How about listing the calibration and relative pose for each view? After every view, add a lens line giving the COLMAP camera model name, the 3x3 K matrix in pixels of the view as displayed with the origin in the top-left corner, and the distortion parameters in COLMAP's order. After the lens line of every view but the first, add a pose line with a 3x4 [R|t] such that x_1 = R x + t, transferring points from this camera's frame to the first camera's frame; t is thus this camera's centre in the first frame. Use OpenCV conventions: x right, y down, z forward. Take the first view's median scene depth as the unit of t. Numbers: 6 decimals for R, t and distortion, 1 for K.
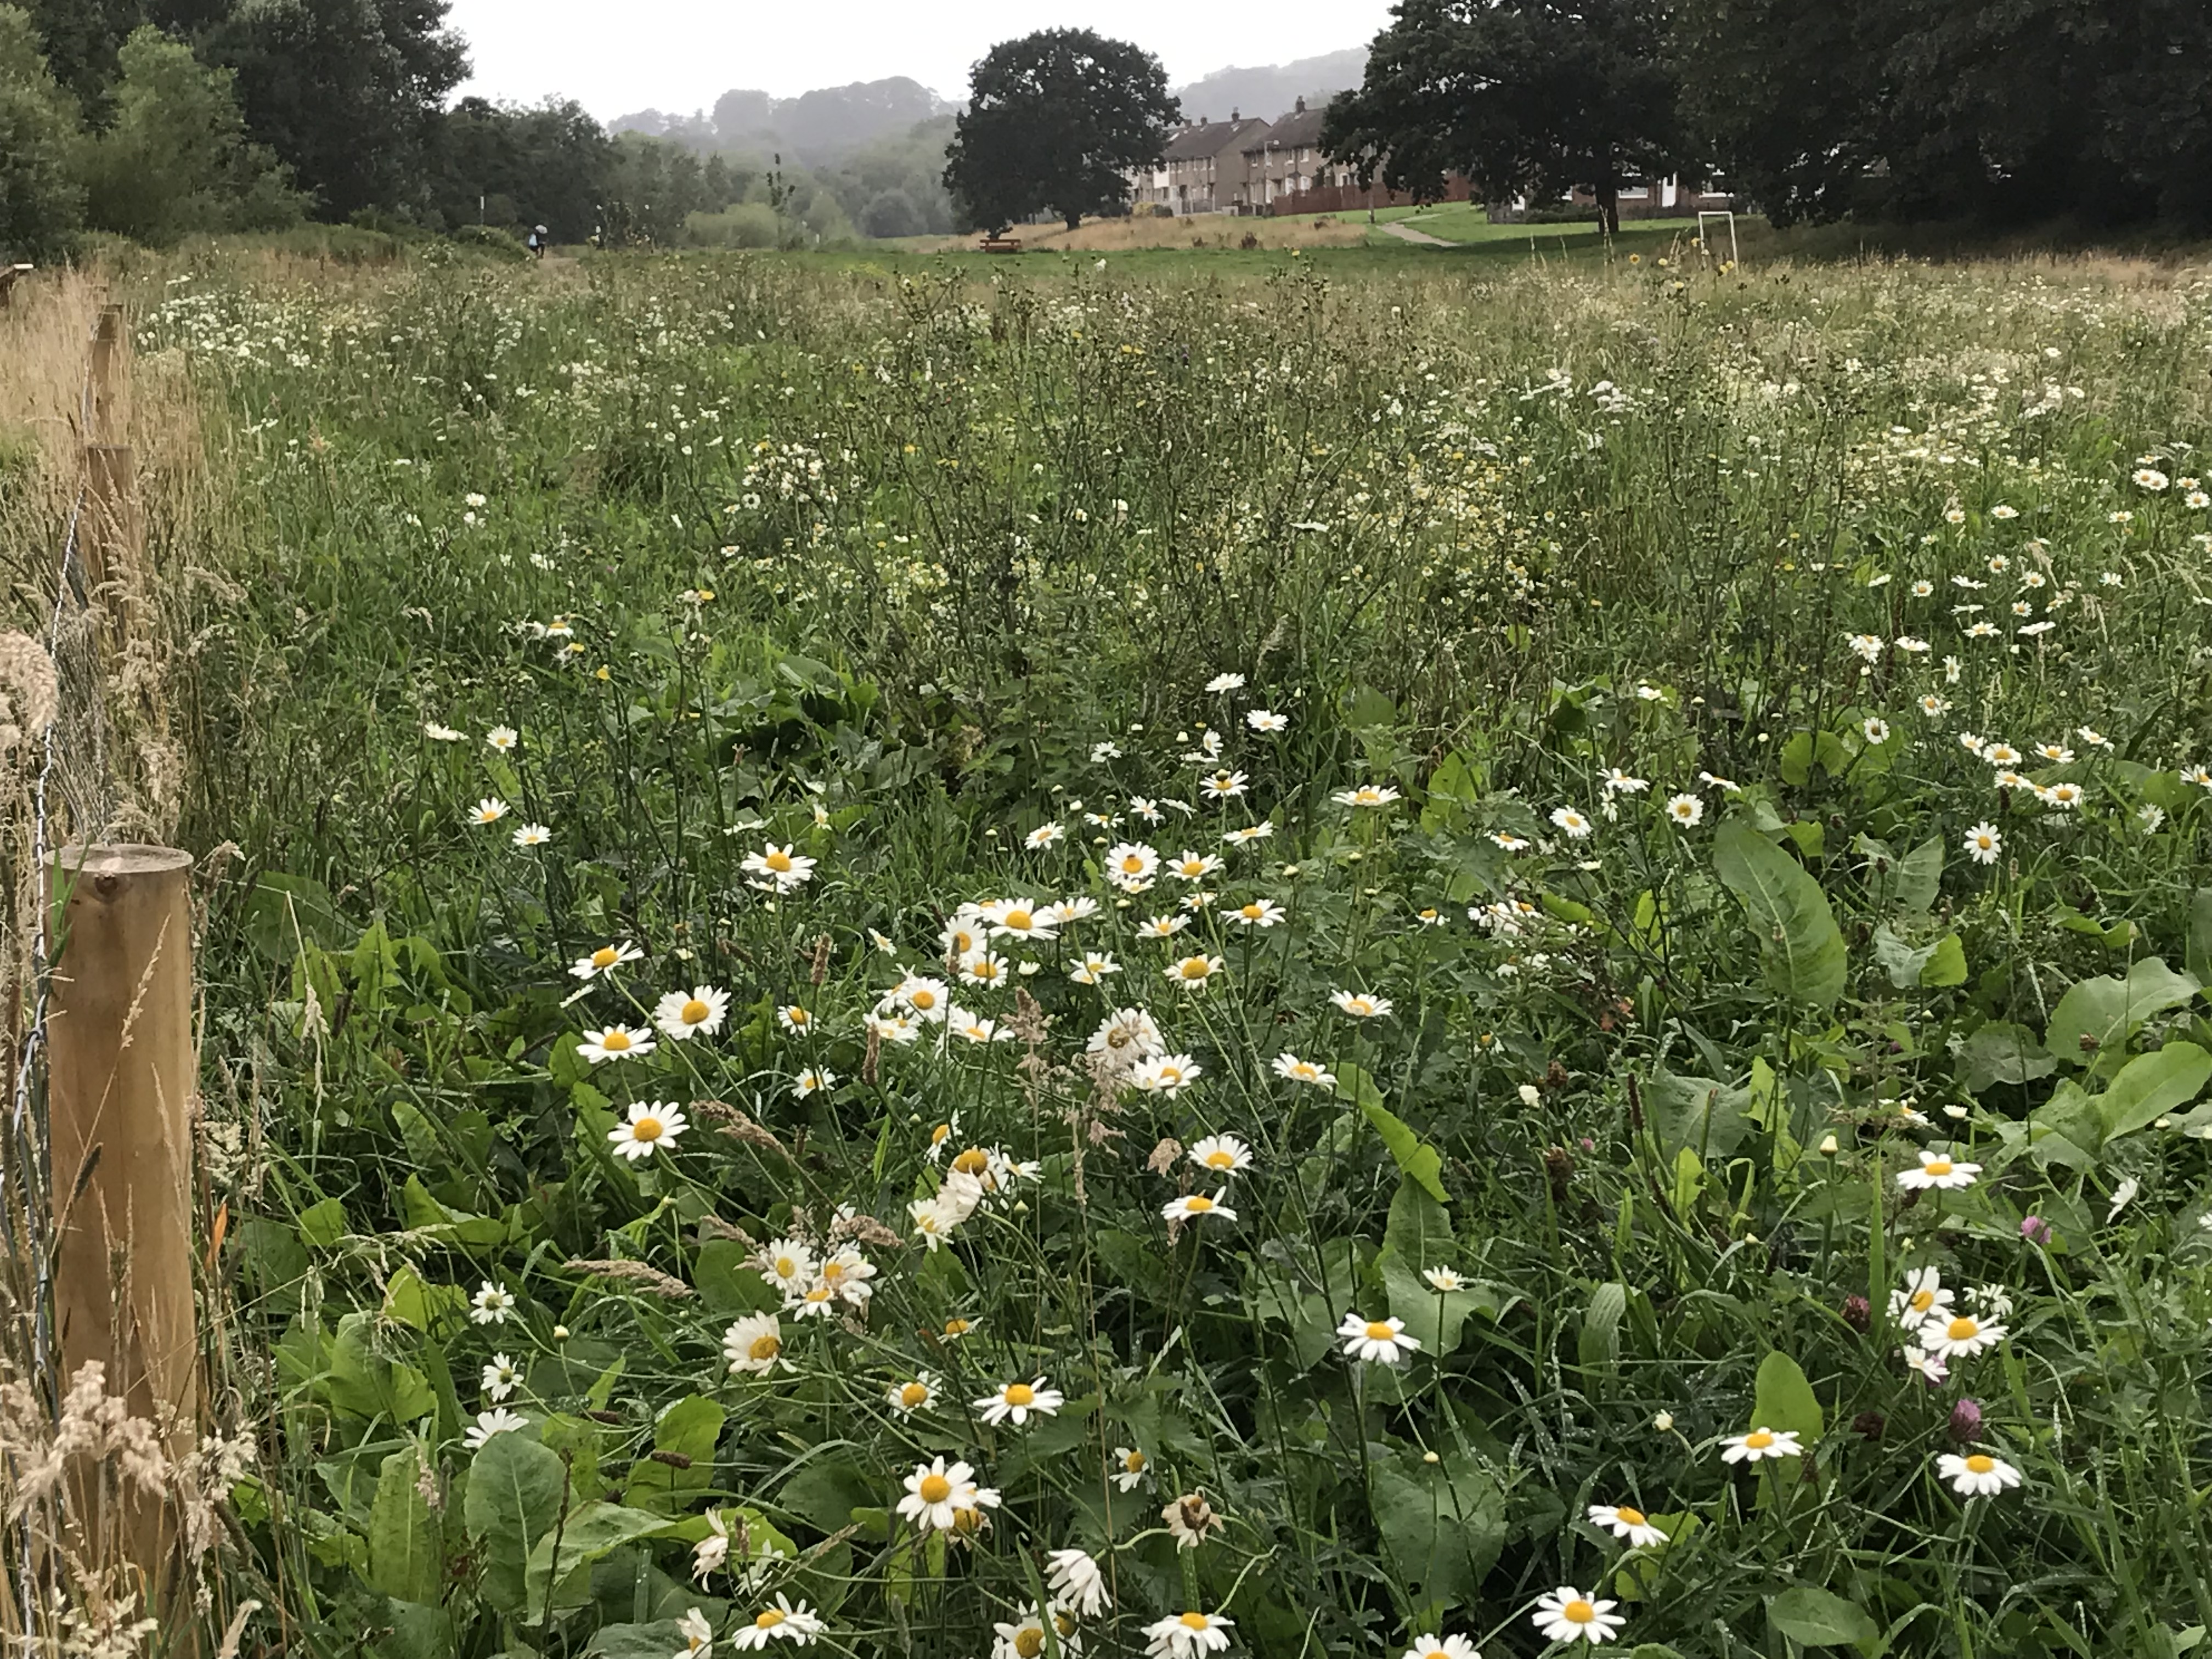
lens RADIAL K [[3658.9, 0, 1115.9], [0, 3658.9, 818.8], [0, 0, 1]] dist [0.088685, 0.000000]
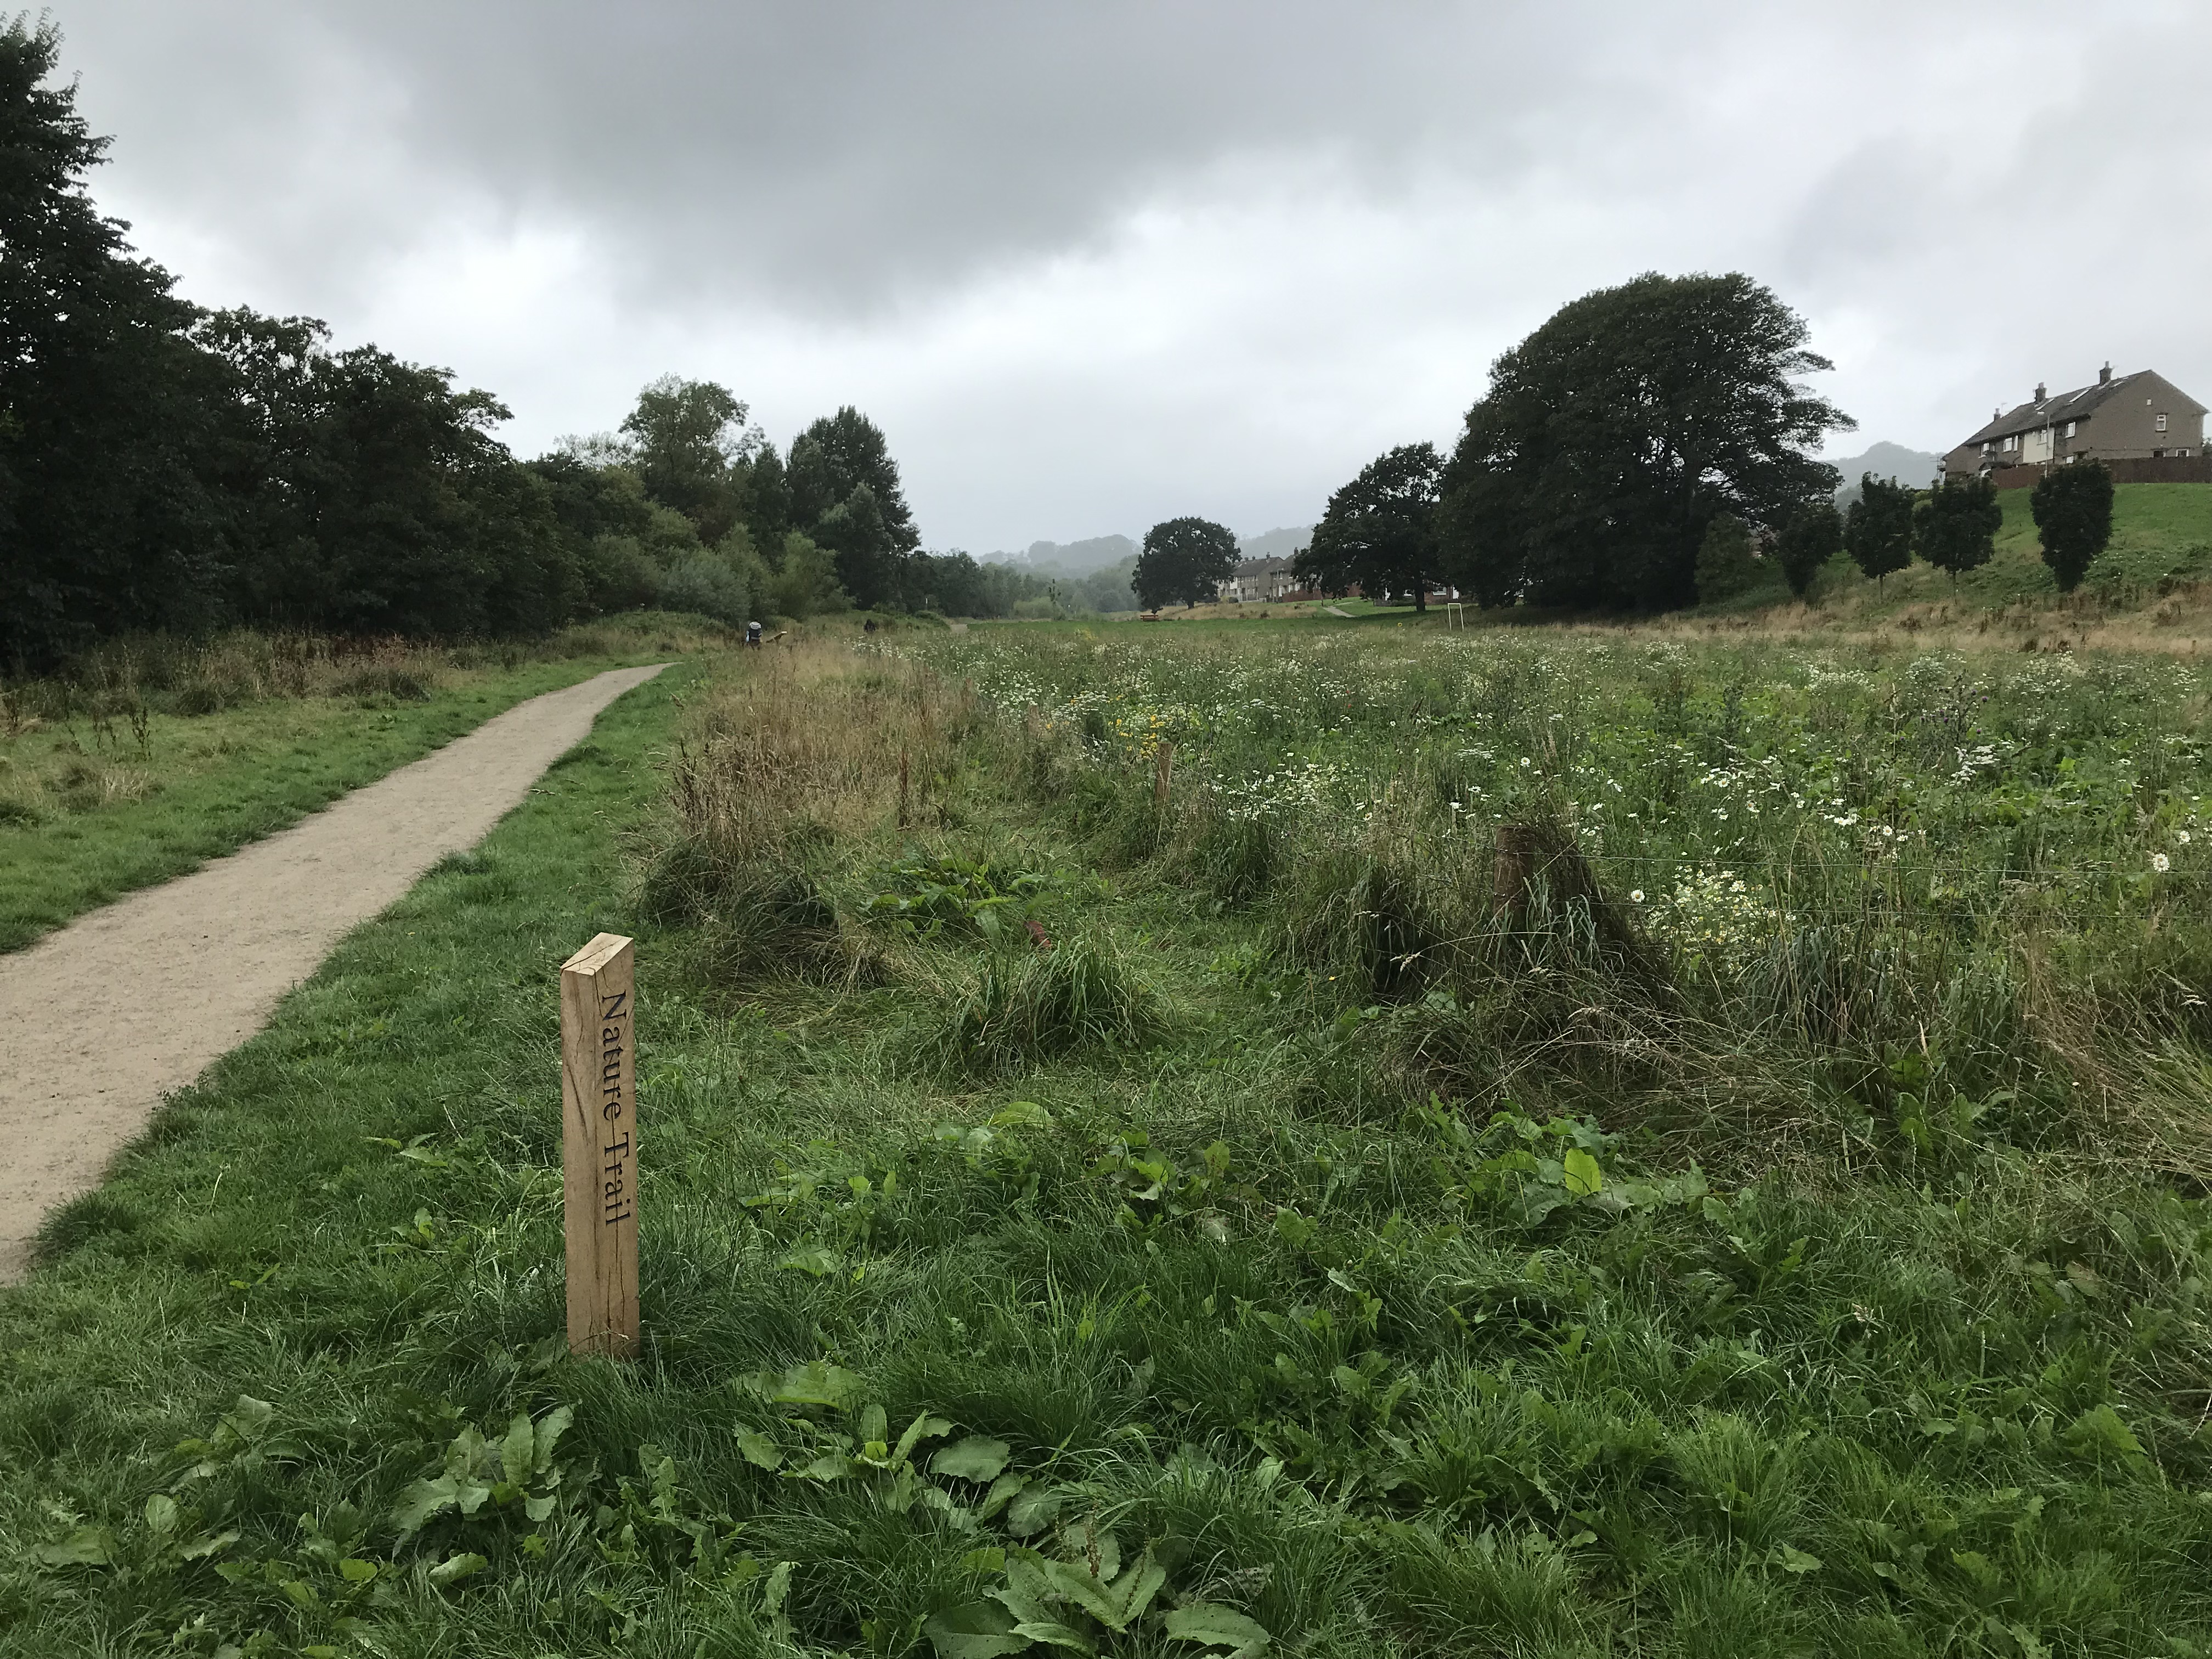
lens RADIAL K [[1792.4, 0, 1103.4], [0, 1792.4, 848.6], [0, 0, 1]] dist [0.035733, -0.038147]
pose [[0.997809, 0.006402, -0.065849, 0.007530], [-0.008063, 0.999655, -0.024997, 0.008563], [0.065667, 0.025473, 0.997516, -0.060884]]
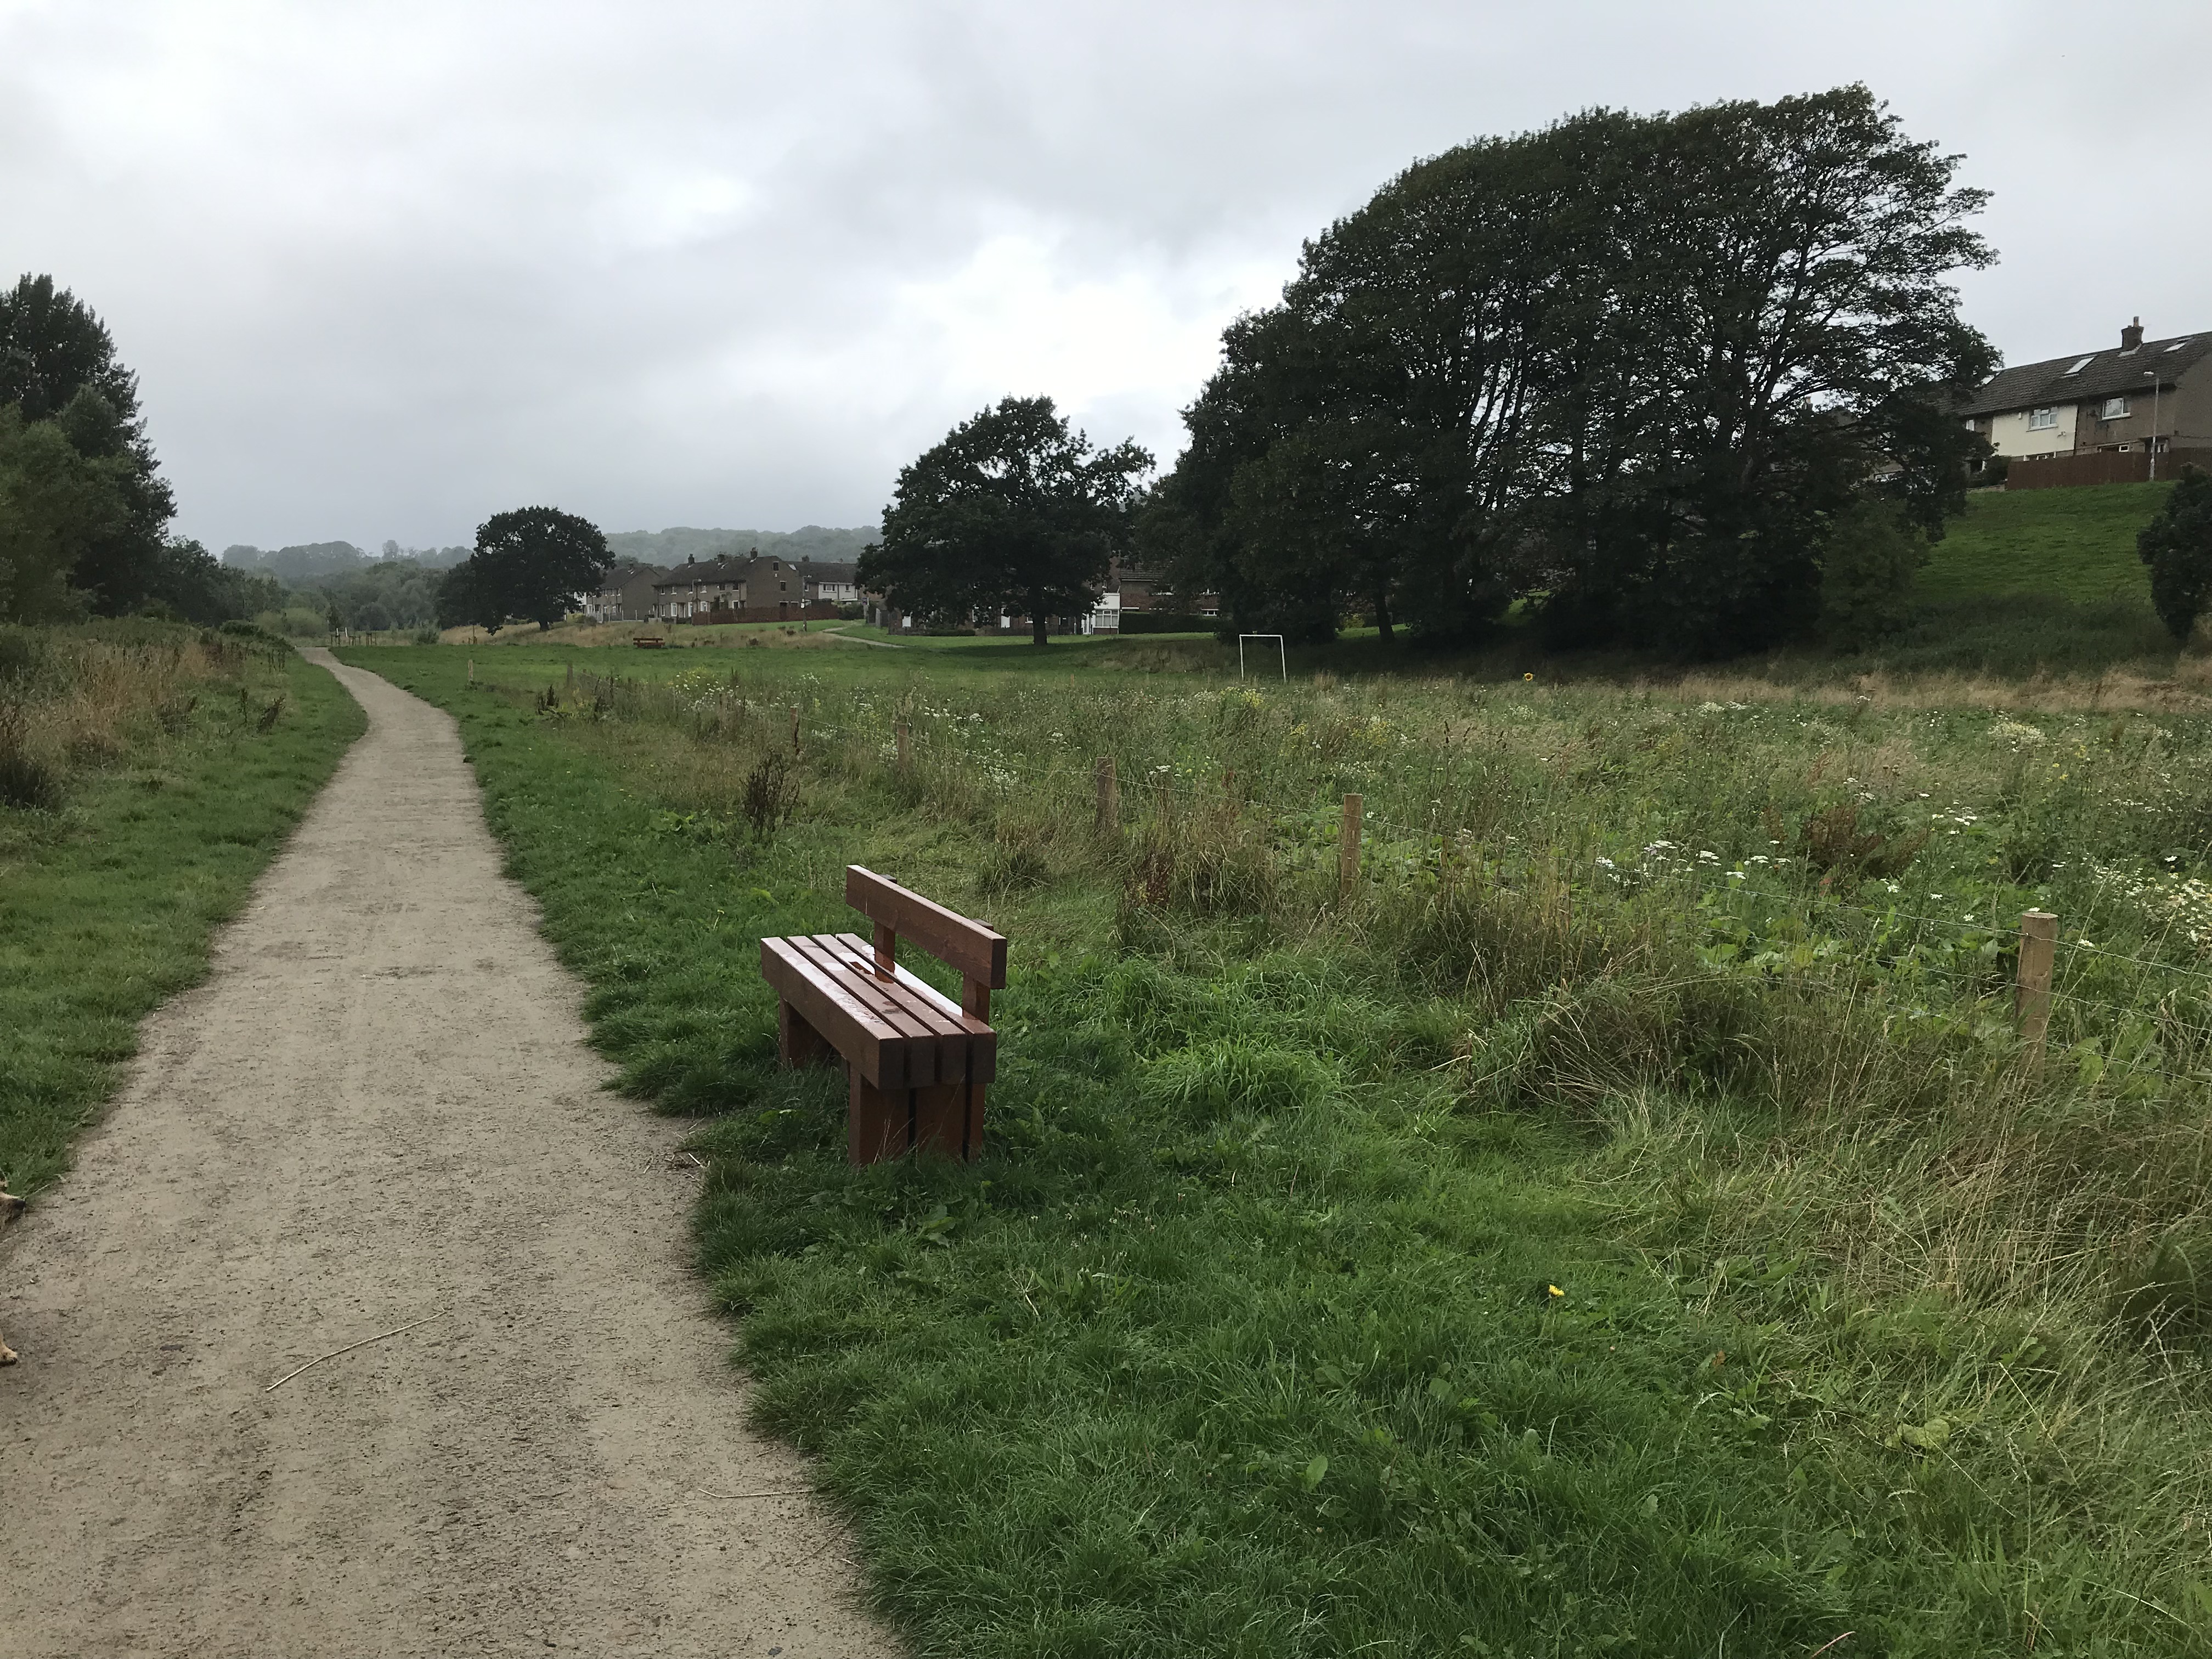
lens RADIAL K [[1792.4, 0, 1090.1], [0, 1792.4, 809.7], [0, 0, 1]] dist [0.035733, -0.038147]
pose [[0.940627, -0.013051, 0.339190, -0.057241], [0.033681, 0.997918, -0.055005, -0.029000], [-0.337766, 0.063163, 0.939108, 0.175850]]
